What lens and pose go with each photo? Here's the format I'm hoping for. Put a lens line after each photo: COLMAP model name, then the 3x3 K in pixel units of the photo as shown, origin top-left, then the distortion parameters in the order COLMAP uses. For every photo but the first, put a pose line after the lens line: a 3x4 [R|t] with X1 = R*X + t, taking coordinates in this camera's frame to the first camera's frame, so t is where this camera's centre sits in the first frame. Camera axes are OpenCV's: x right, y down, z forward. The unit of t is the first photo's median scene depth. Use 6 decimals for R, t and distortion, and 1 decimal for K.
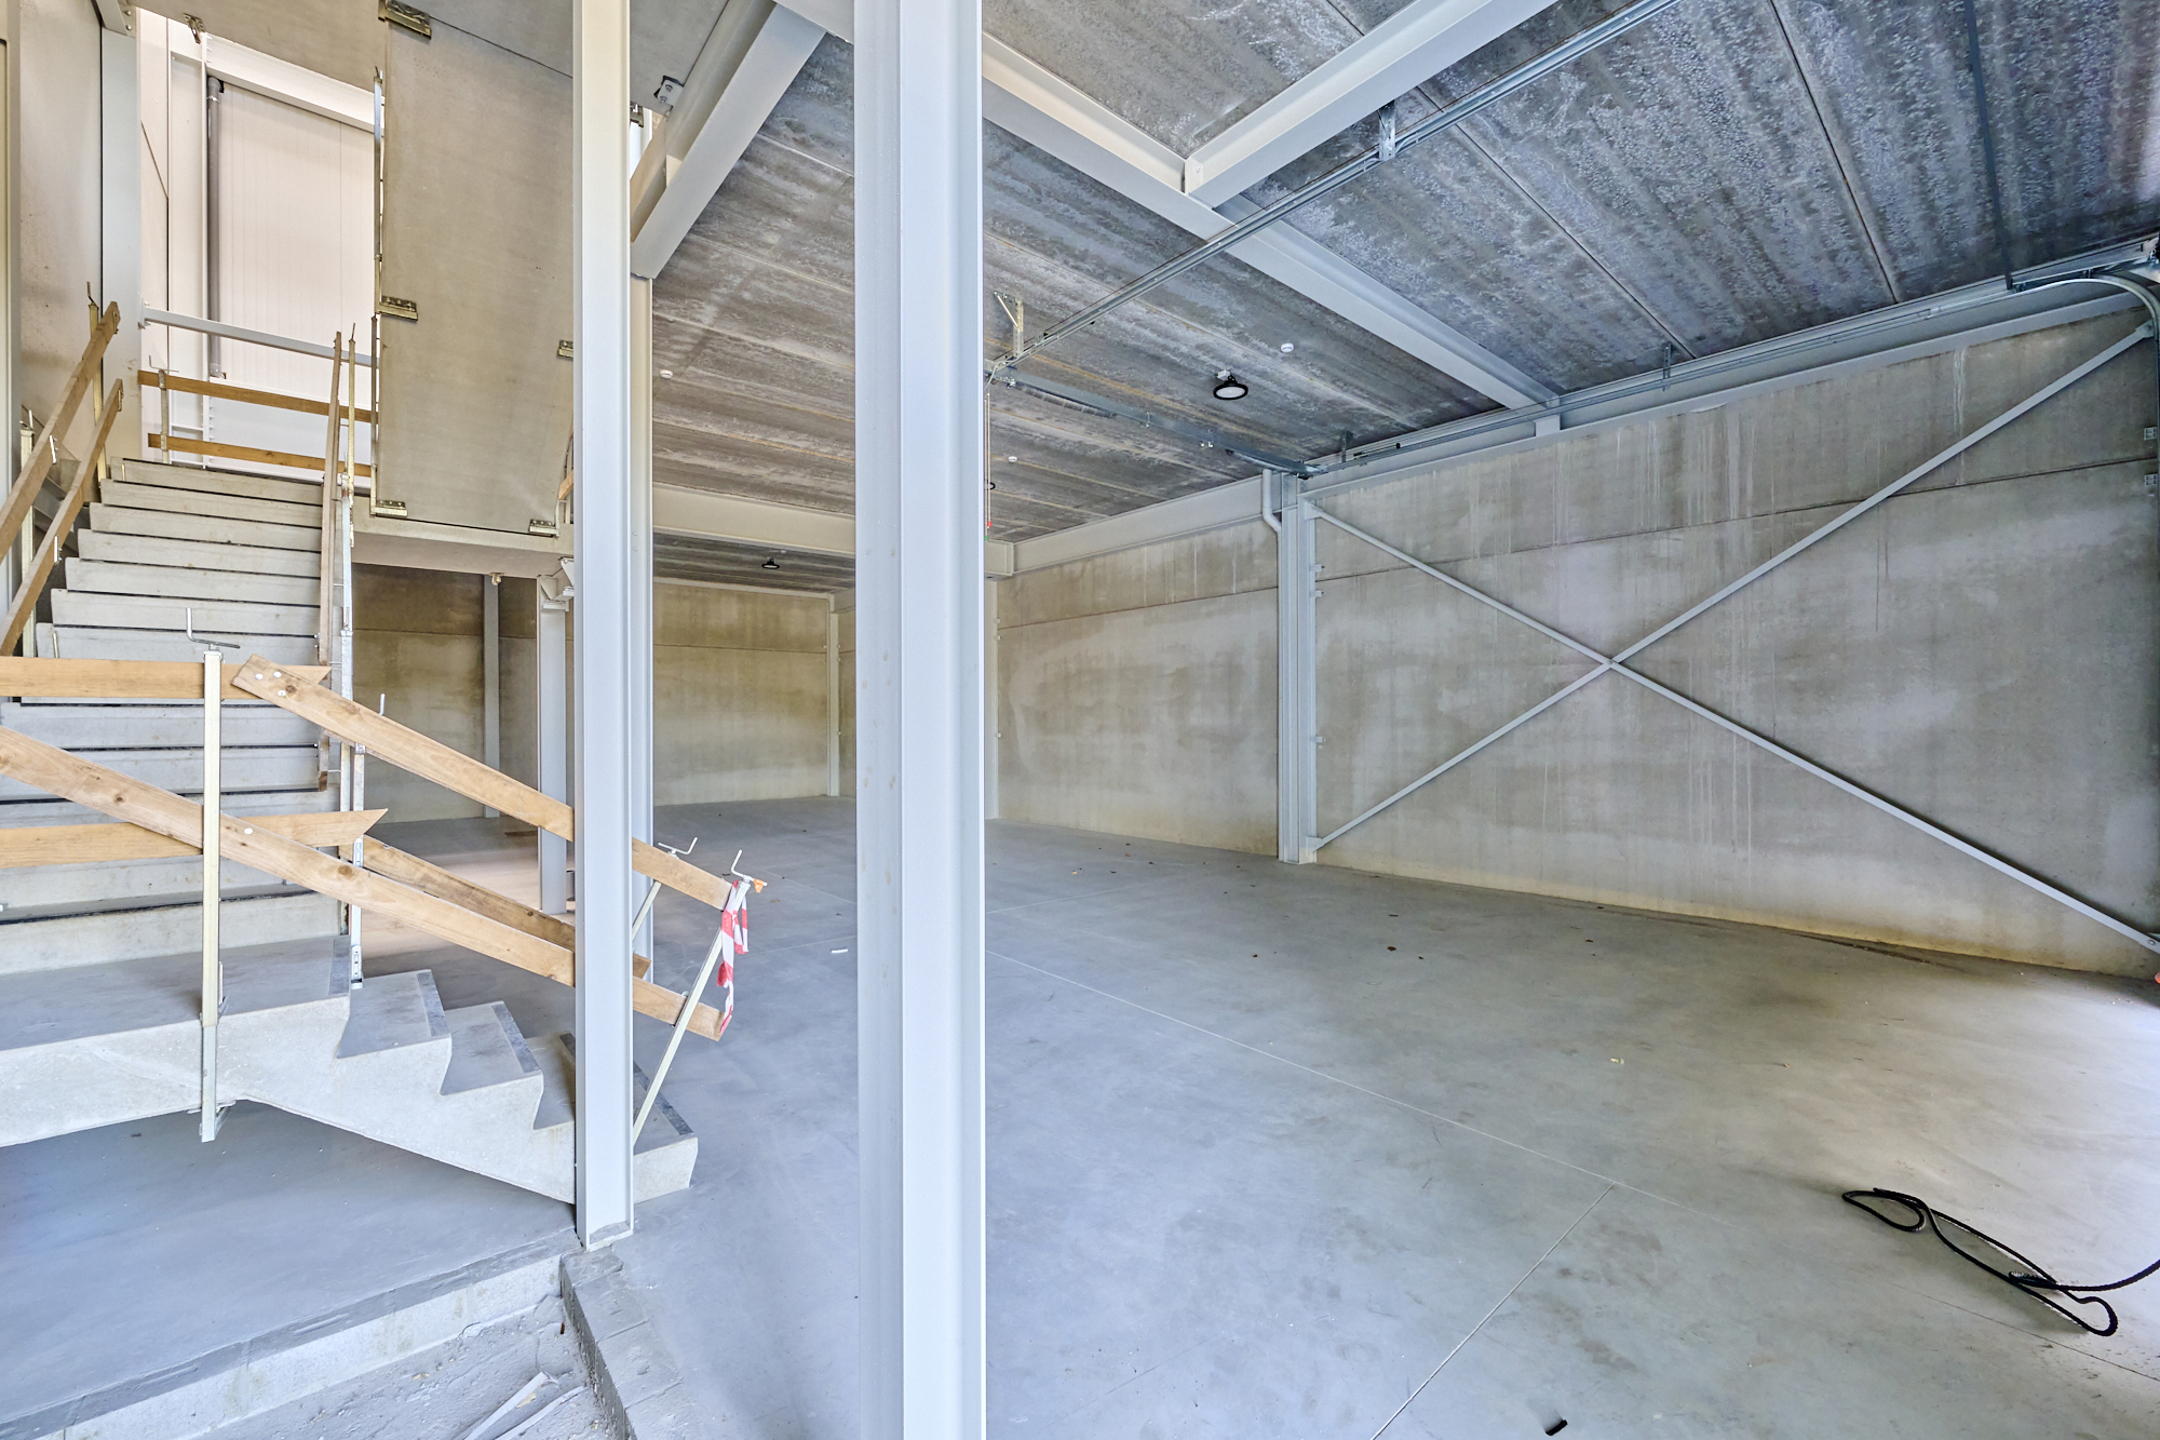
lens RADIAL K [[854.8, 0, 1082.9], [0, 854.8, 719.0], [0, 0, 1]] dist [0.001430, 0.000062]
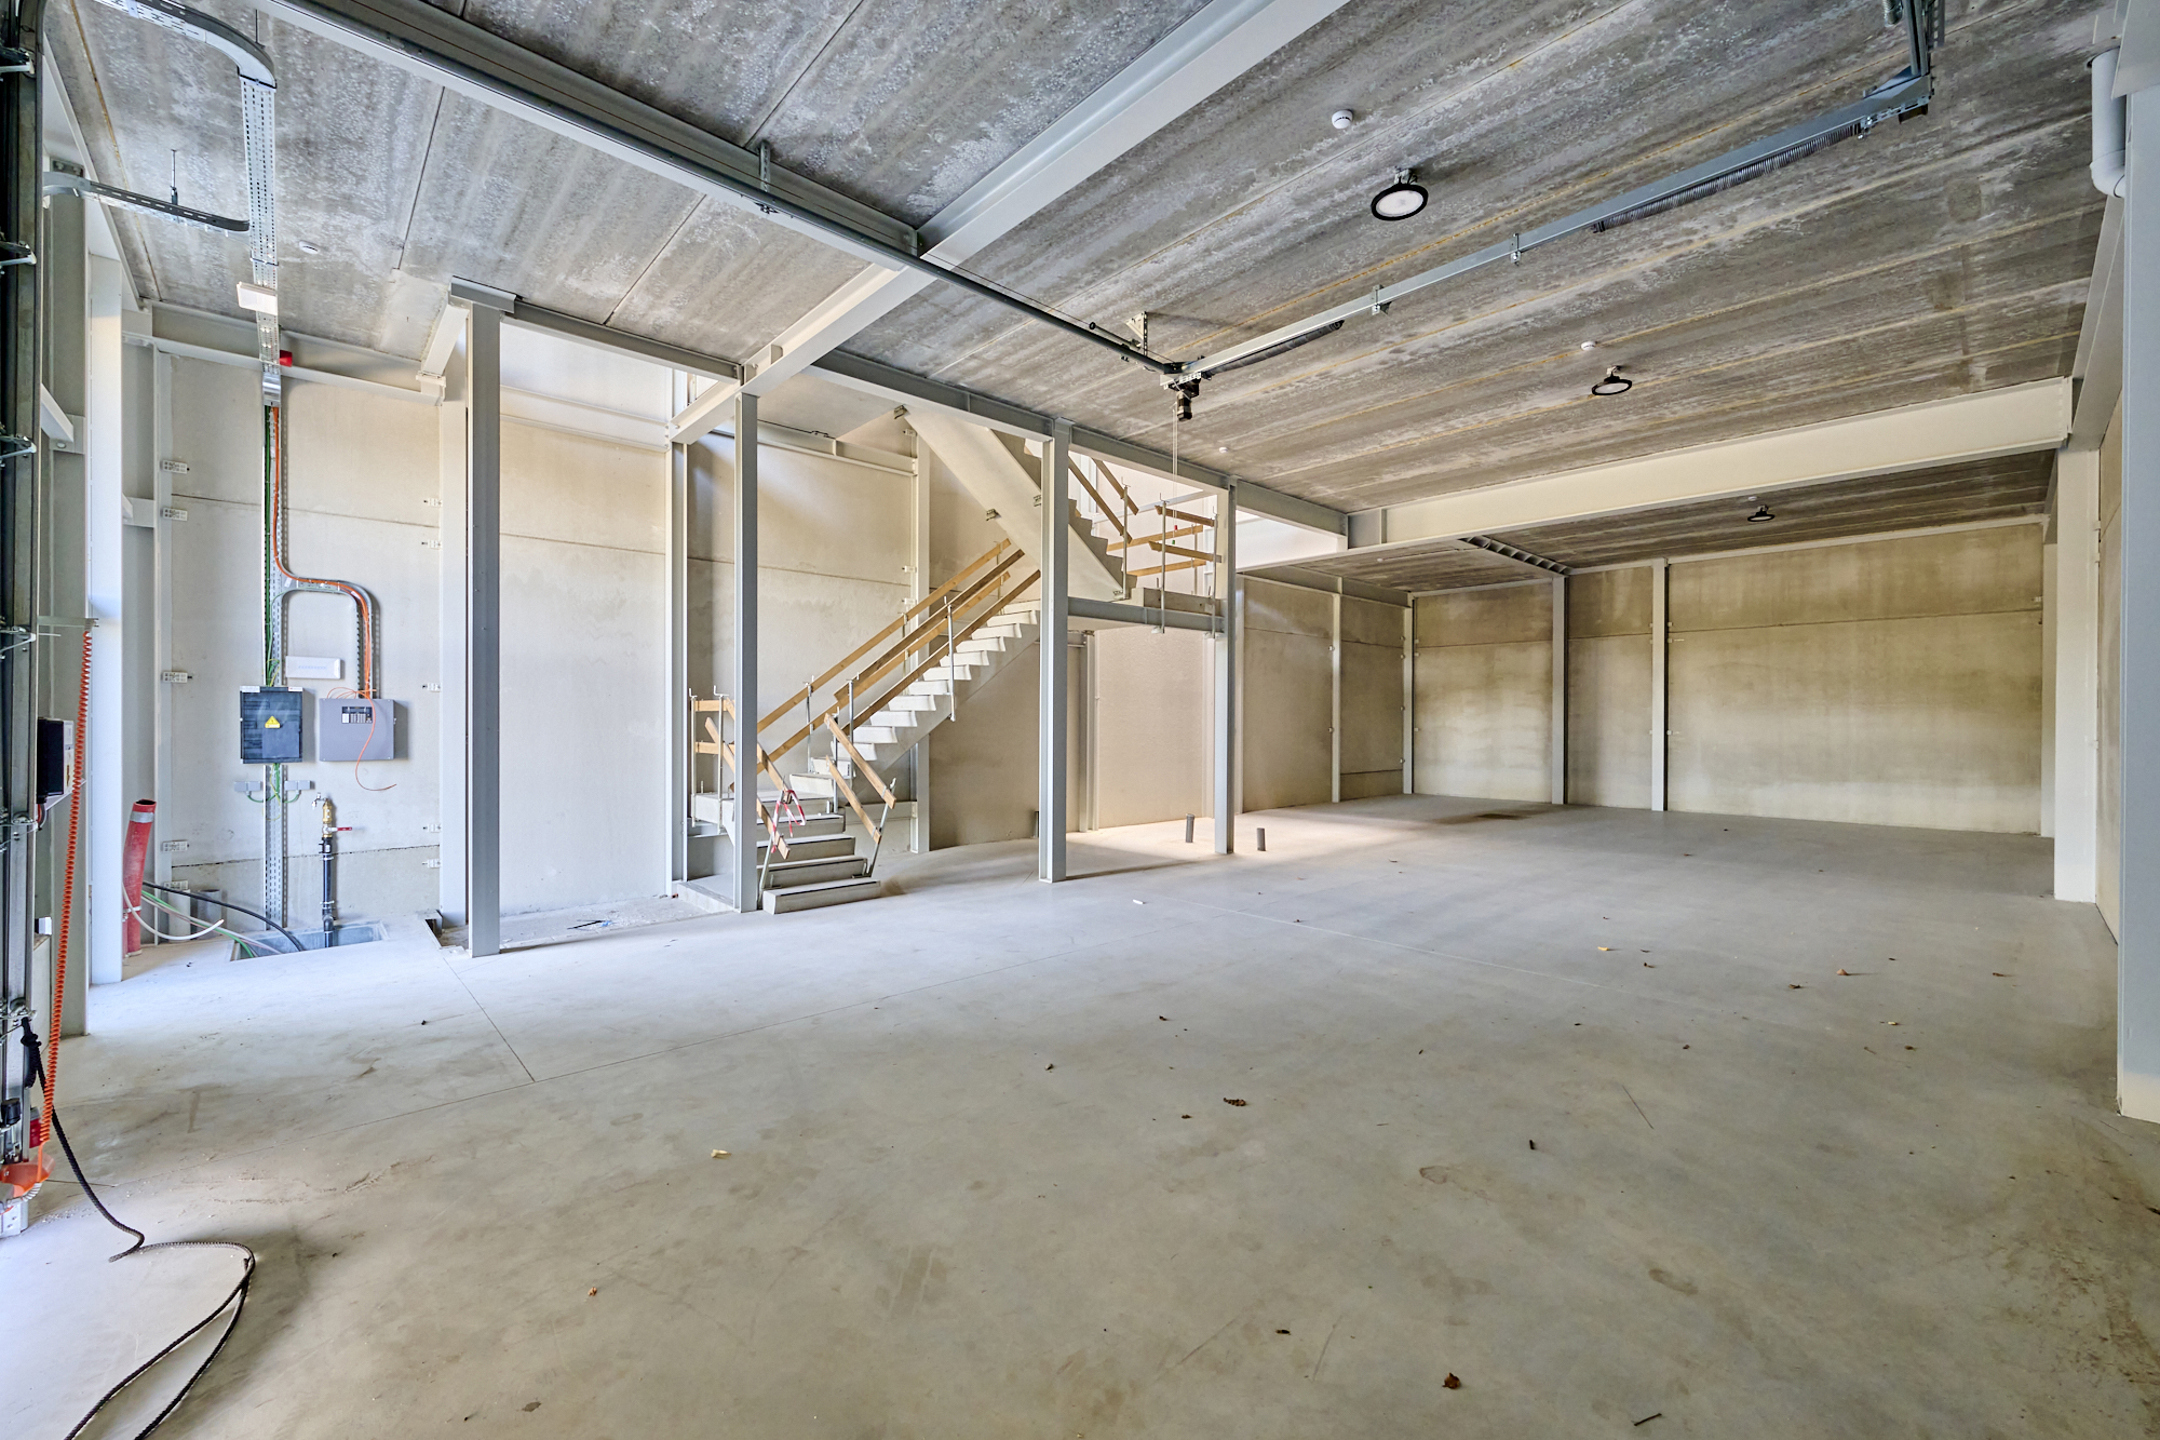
lens RADIAL K [[854.8, 0, 1090.3], [0, 854.8, 718.6], [0, 0, 1]] dist [0.001430, 0.000062]
pose [[0.043520, 0.003512, -0.999046, 0.388536], [0.001598, 0.999992, 0.003584, 0.000265], [0.999051, -0.001753, 0.043514, 0.357876]]
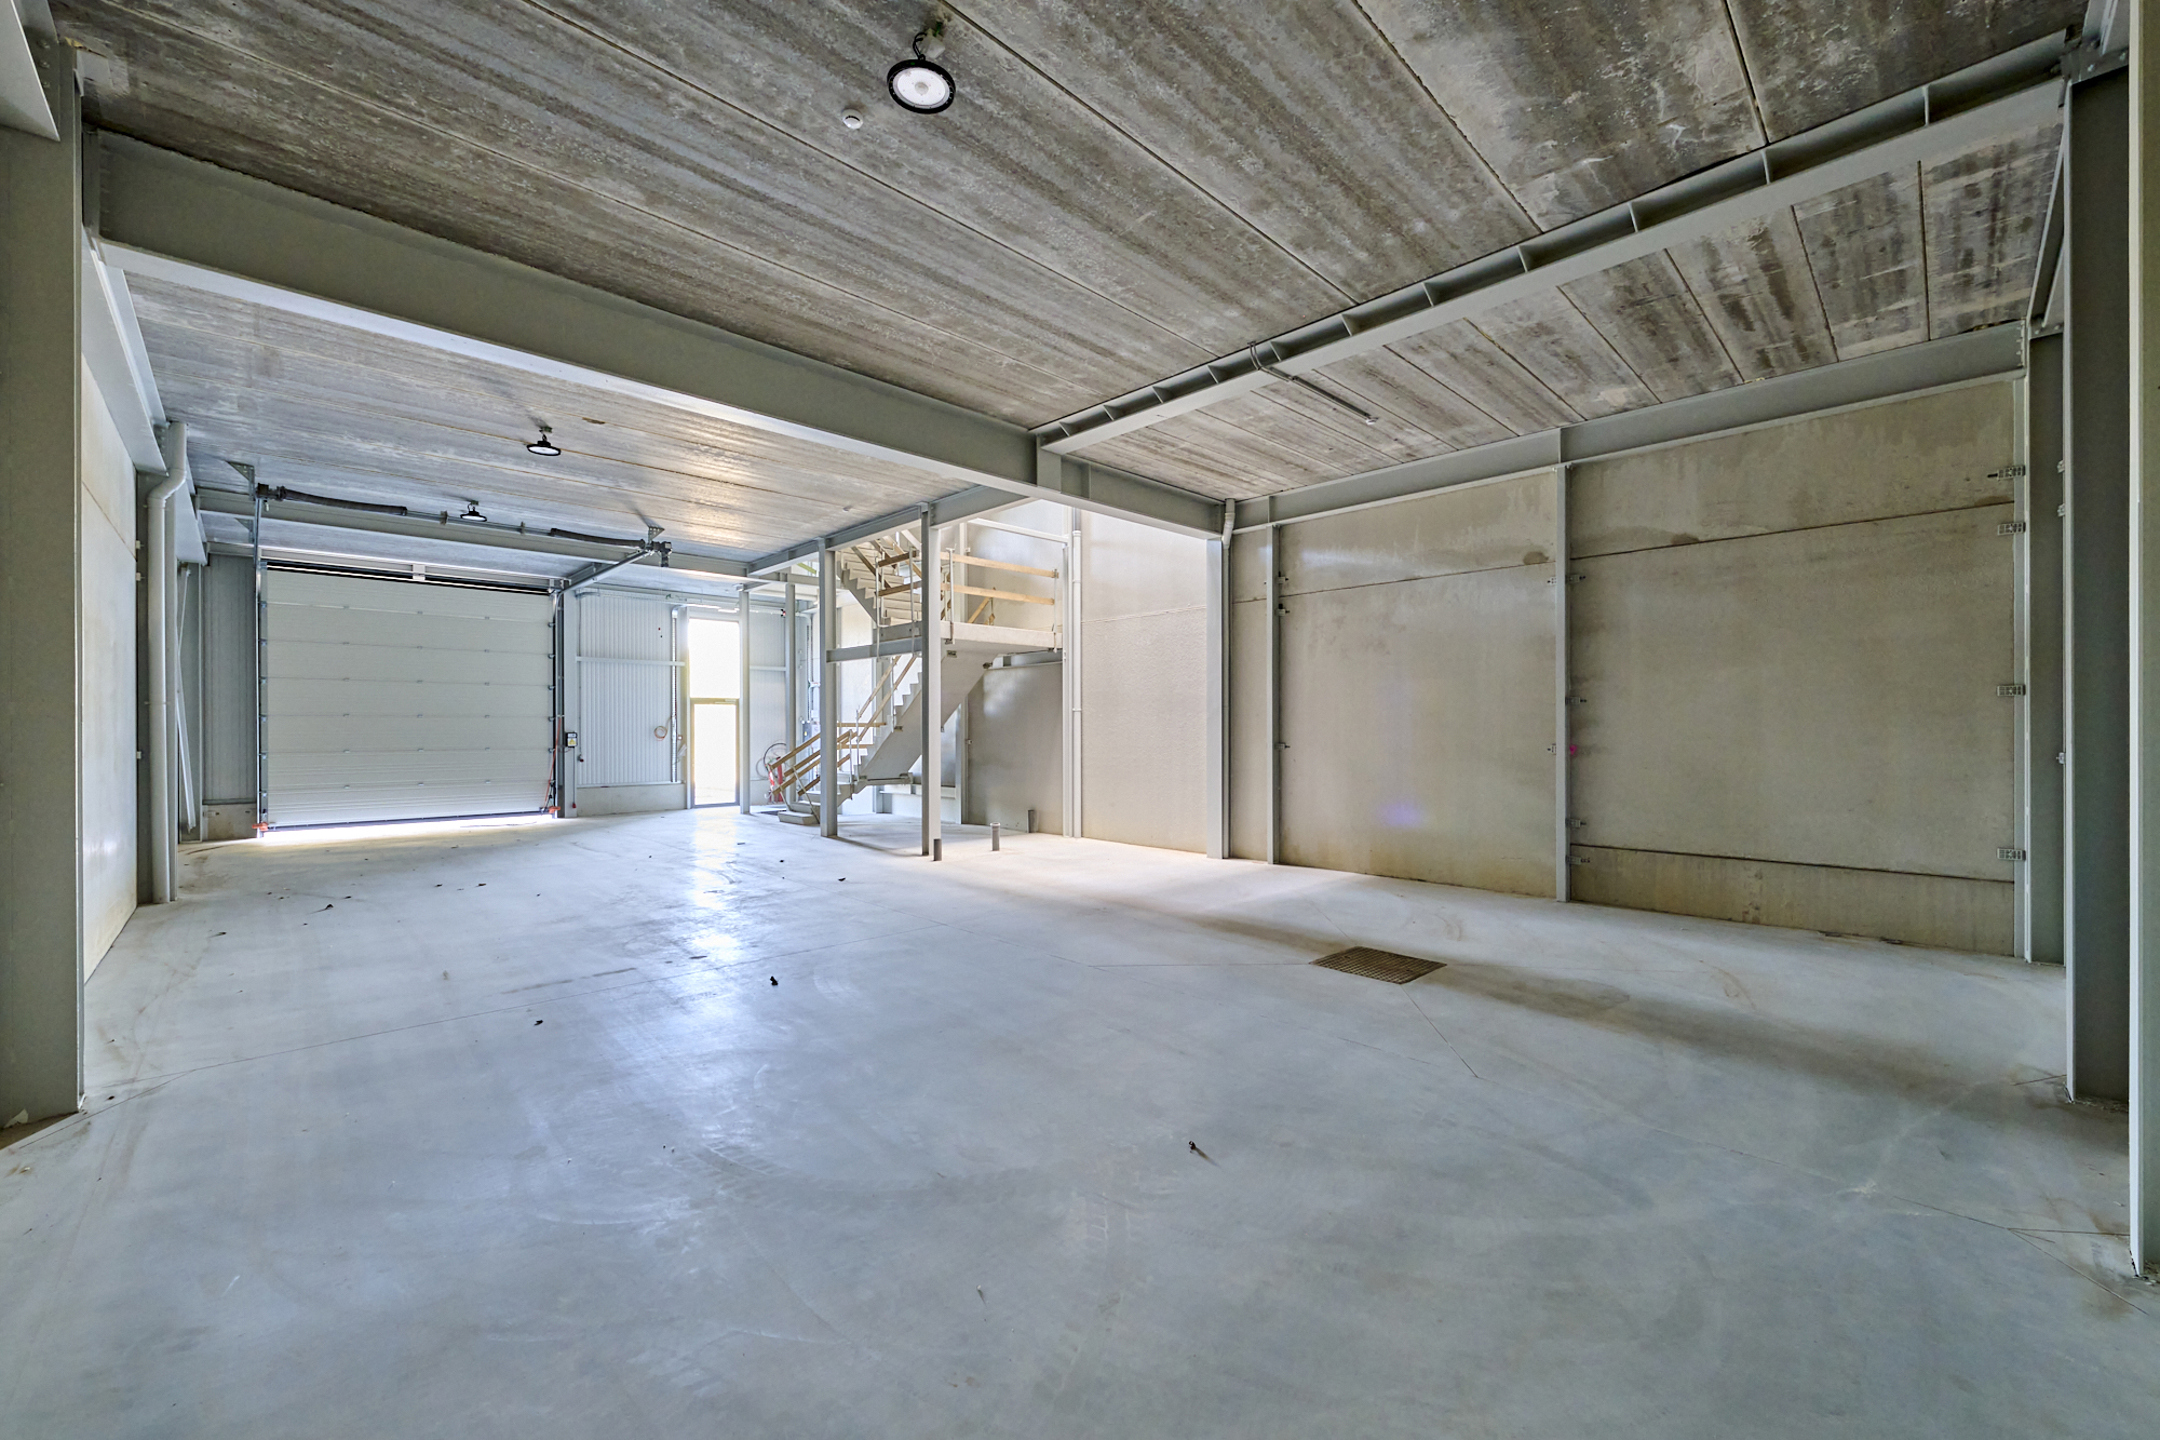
lens RADIAL K [[854.8, 0, 1087.6], [0, 854.8, 732.7], [0, 0, 1]] dist [0.001430, 0.000062]
pose [[-0.997914, 0.006933, -0.064184, -0.398684], [0.007003, 0.999975, -0.000870, 0.006856], [0.064177, -0.001318, -0.997938, 1.256896]]
